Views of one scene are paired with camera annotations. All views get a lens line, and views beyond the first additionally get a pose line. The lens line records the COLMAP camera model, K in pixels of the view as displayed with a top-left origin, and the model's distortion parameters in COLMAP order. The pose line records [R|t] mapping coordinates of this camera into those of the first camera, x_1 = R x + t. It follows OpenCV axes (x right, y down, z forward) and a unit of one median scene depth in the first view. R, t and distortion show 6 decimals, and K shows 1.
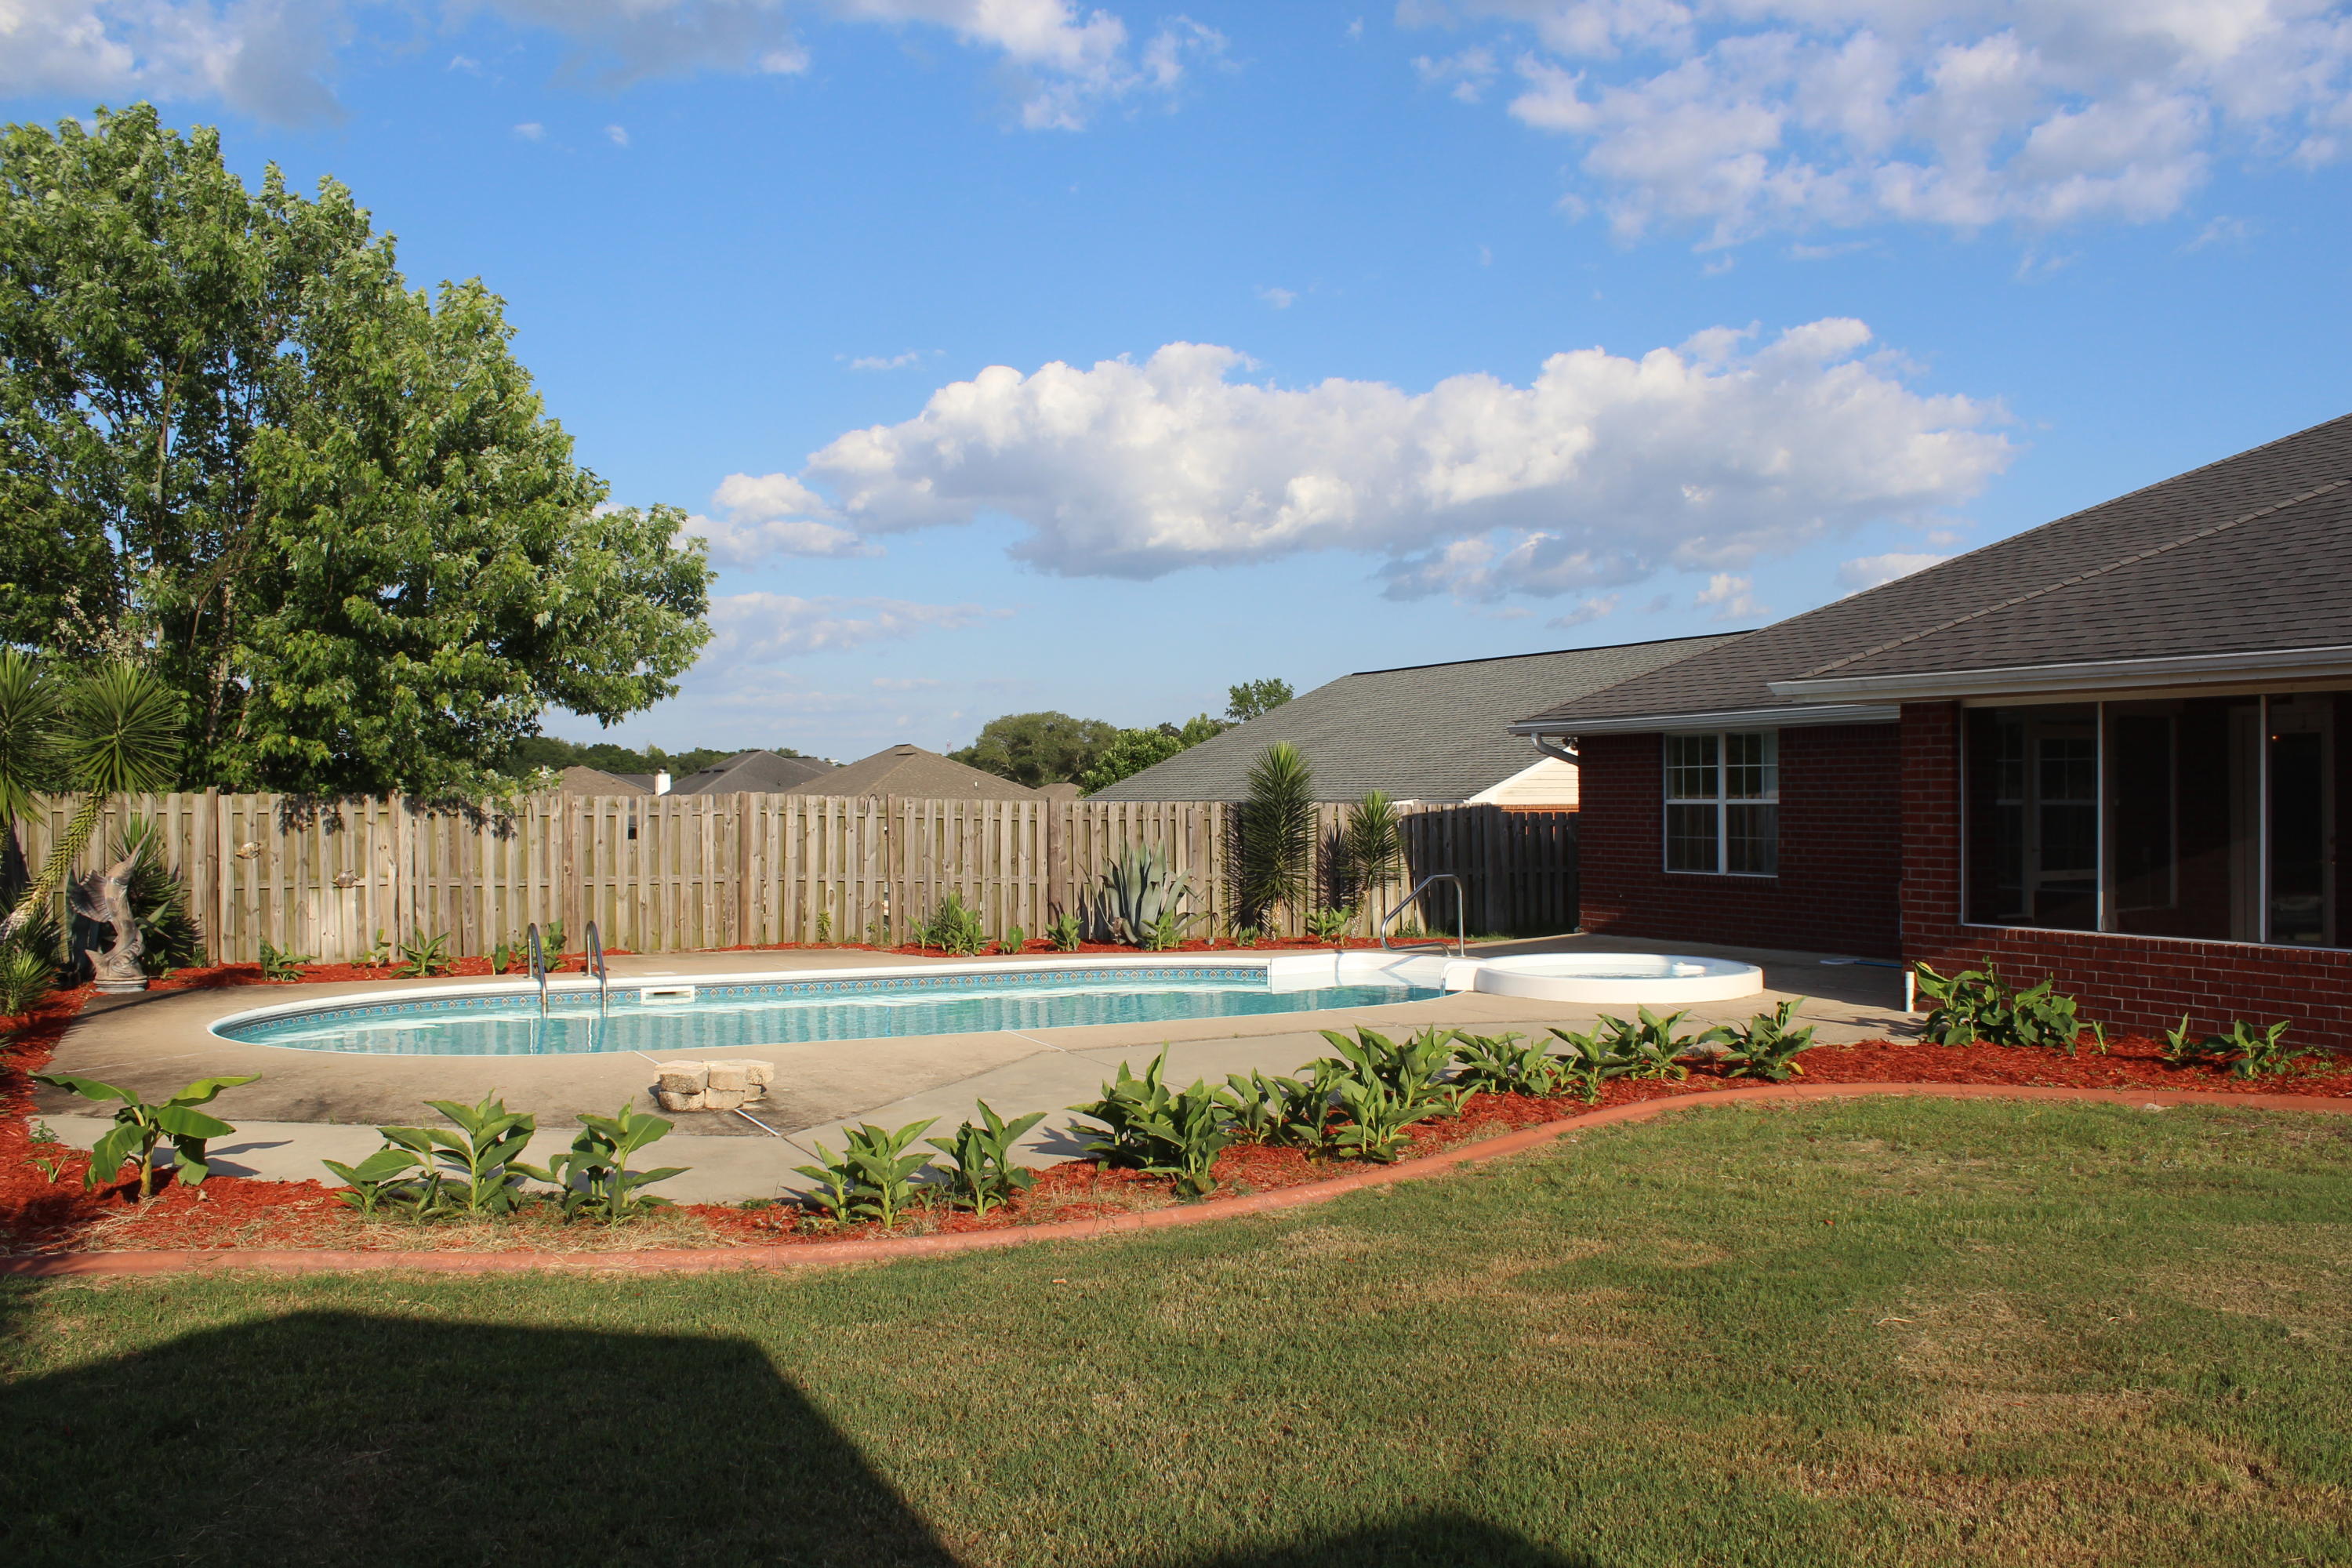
lens RADIAL K [[1957.8, 0, 1197.9], [0, 1957.8, 780.6], [0, 0, 1]] dist [-0.155337, 0.145716]
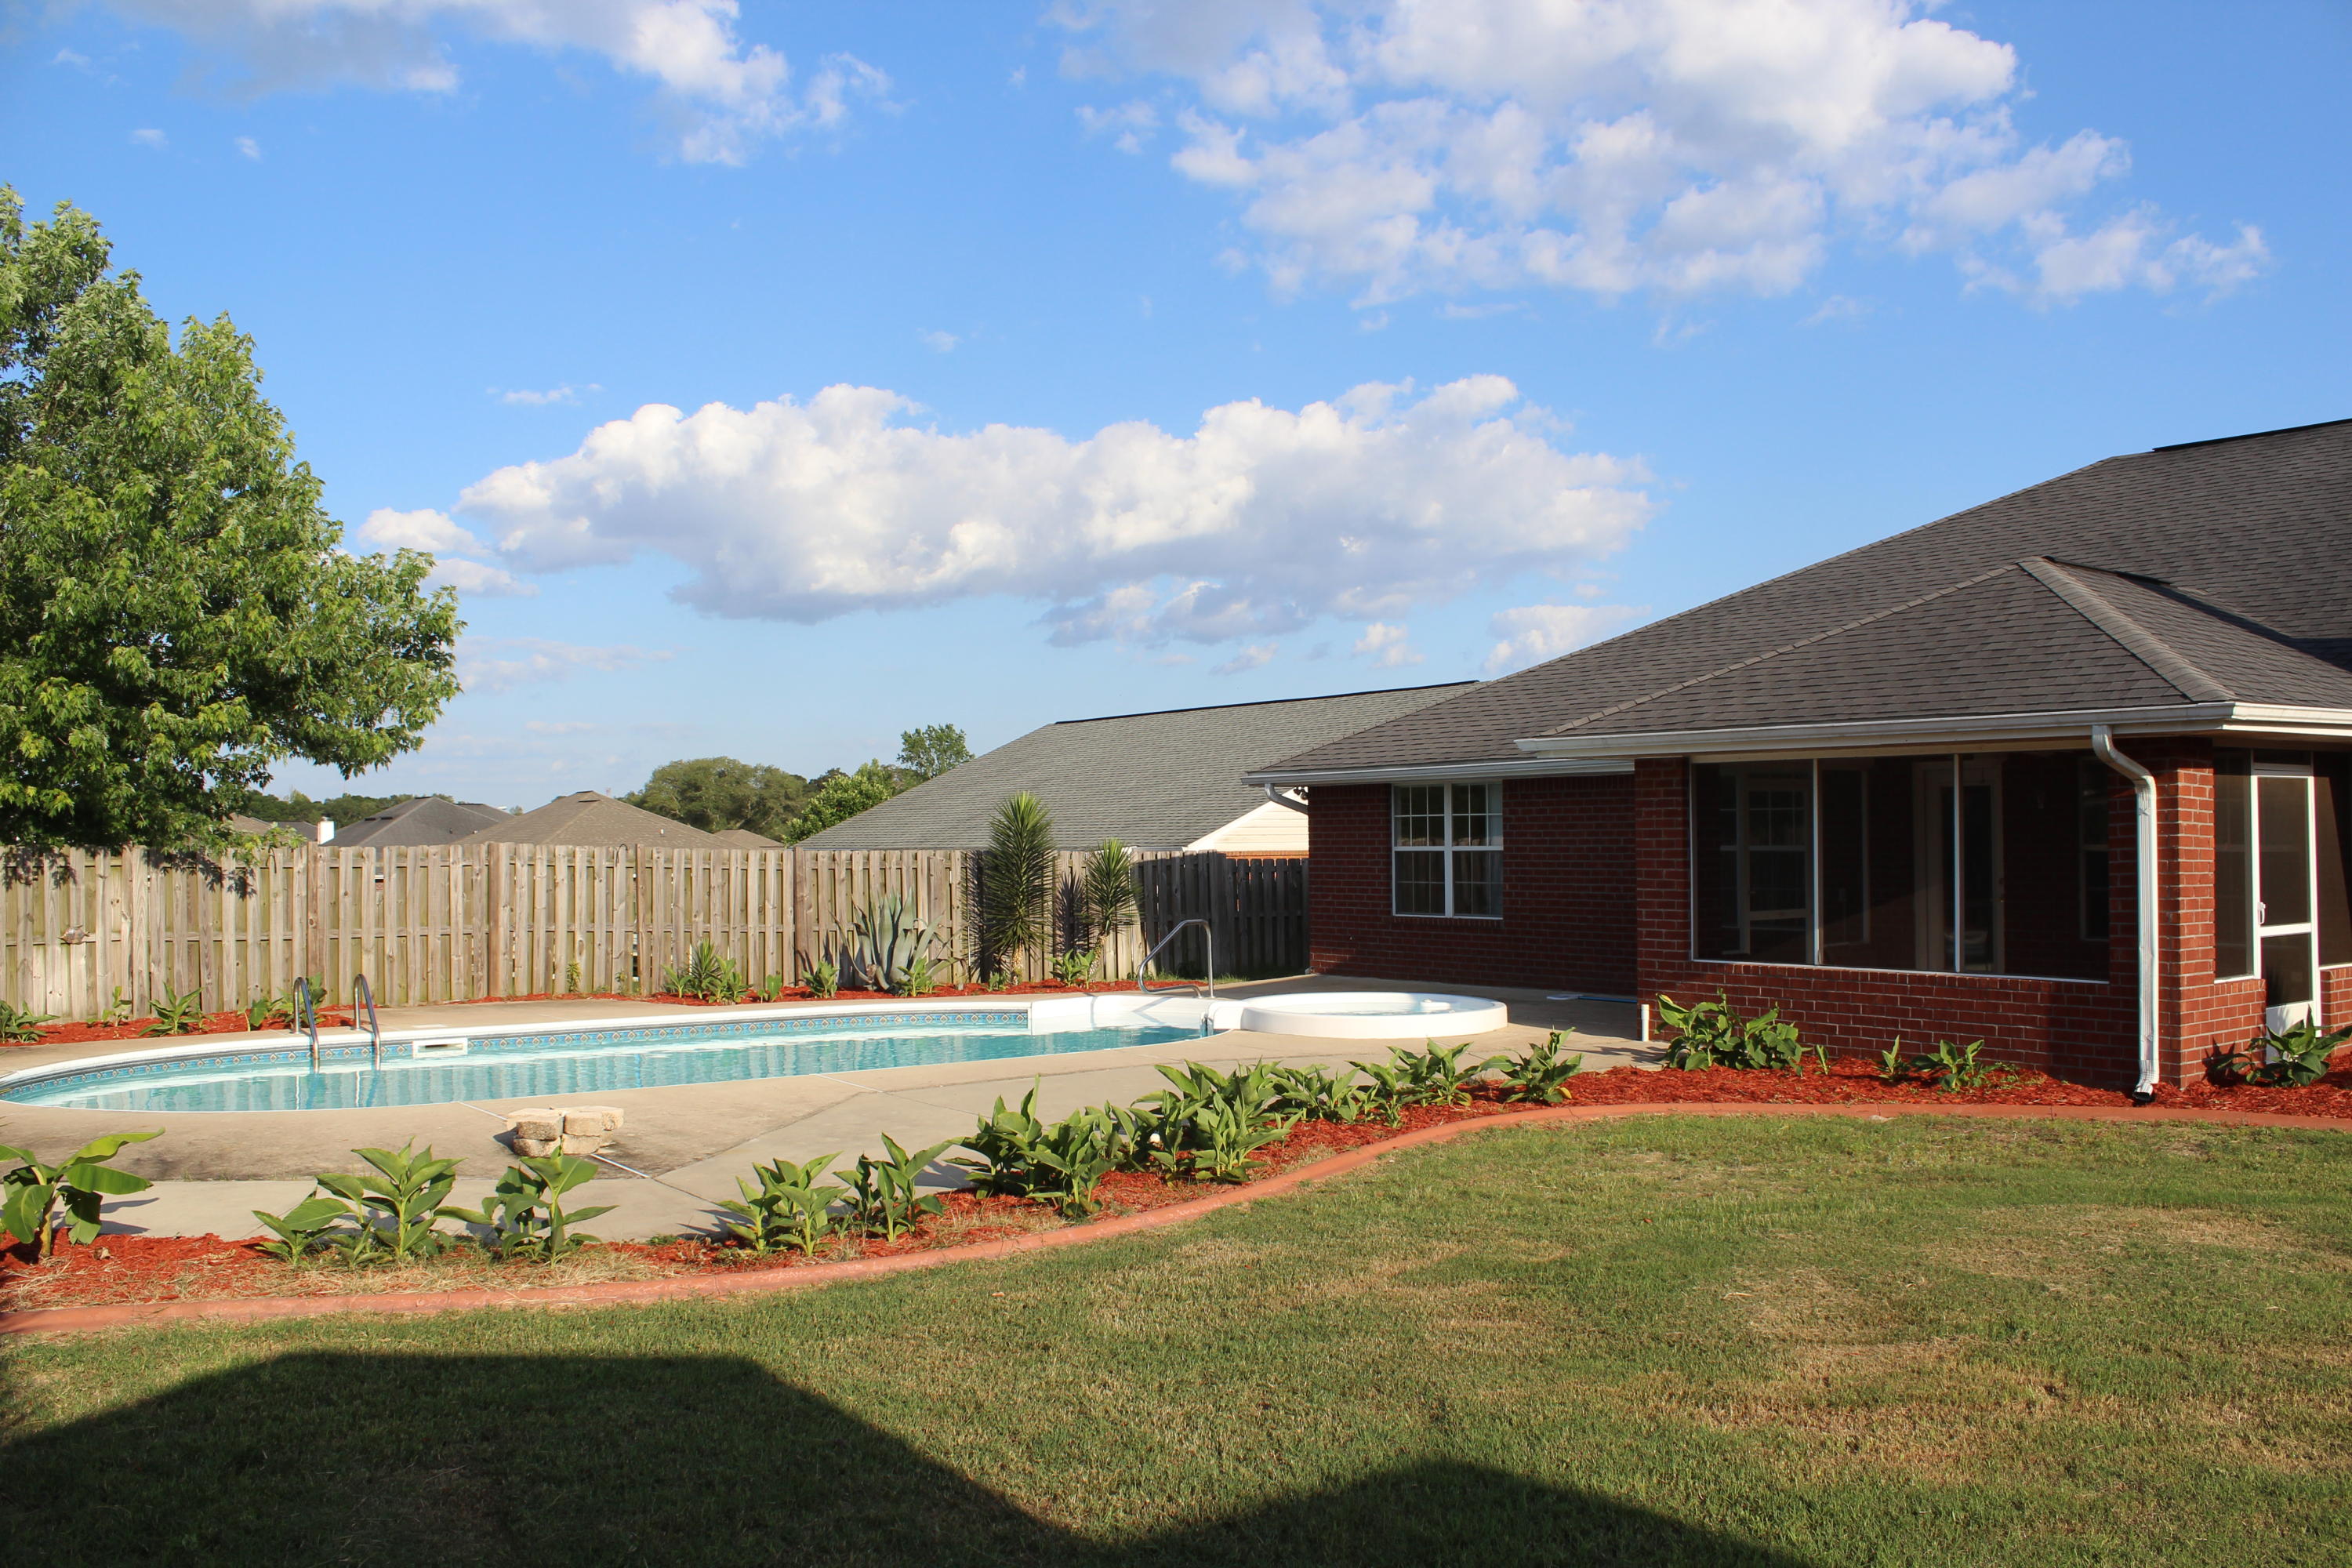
lens RADIAL K [[1957.8, 0, 1197.6], [0, 1957.8, 793.5], [0, 0, 1]] dist [-0.155337, 0.145716]
pose [[0.985152, 0.000063, 0.171684, -0.072477], [0.002797, 0.999861, -0.016417, -0.003332], [-0.171661, 0.016654, 0.985015, -0.050318]]
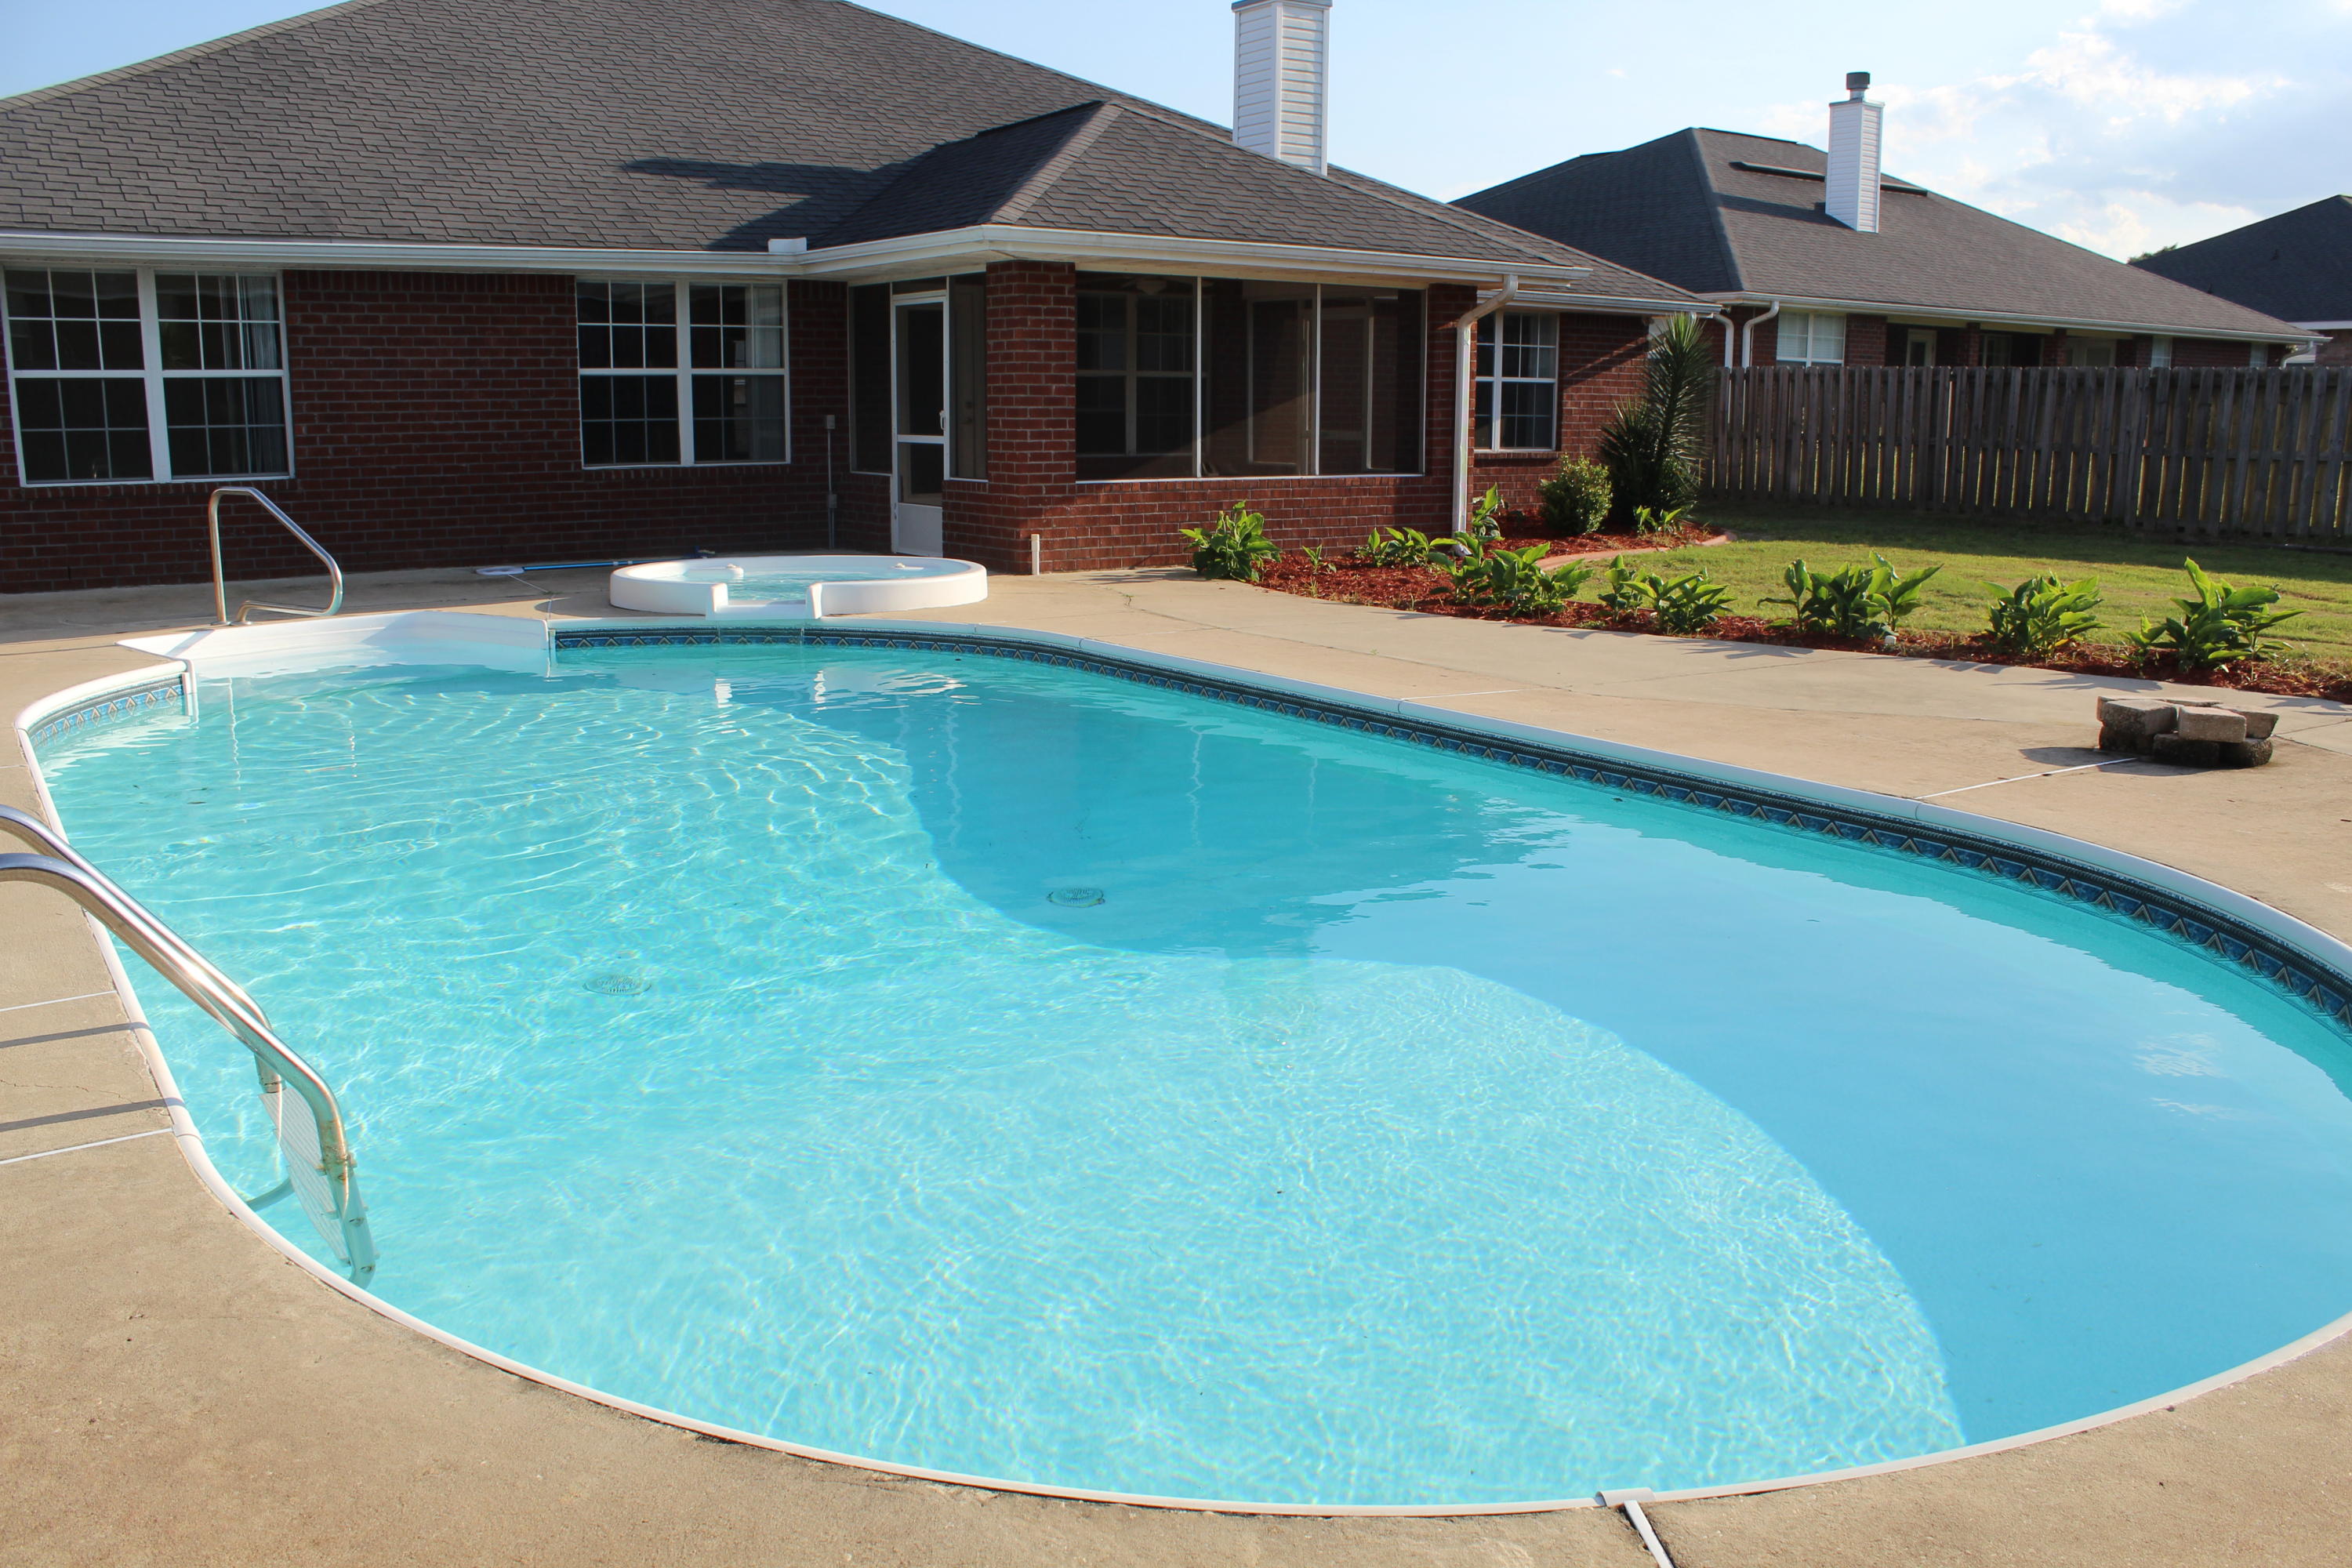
lens RADIAL K [[1957.8, 0, 1184.5], [0, 1957.8, 787.2], [0, 0, 1]] dist [-0.155337, 0.145716]
pose [[-0.126693, -0.187882, 0.973986, -0.666519], [-0.007505, 0.982052, 0.188462, 0.037777], [-0.991914, 0.016568, -0.125829, 1.075385]]
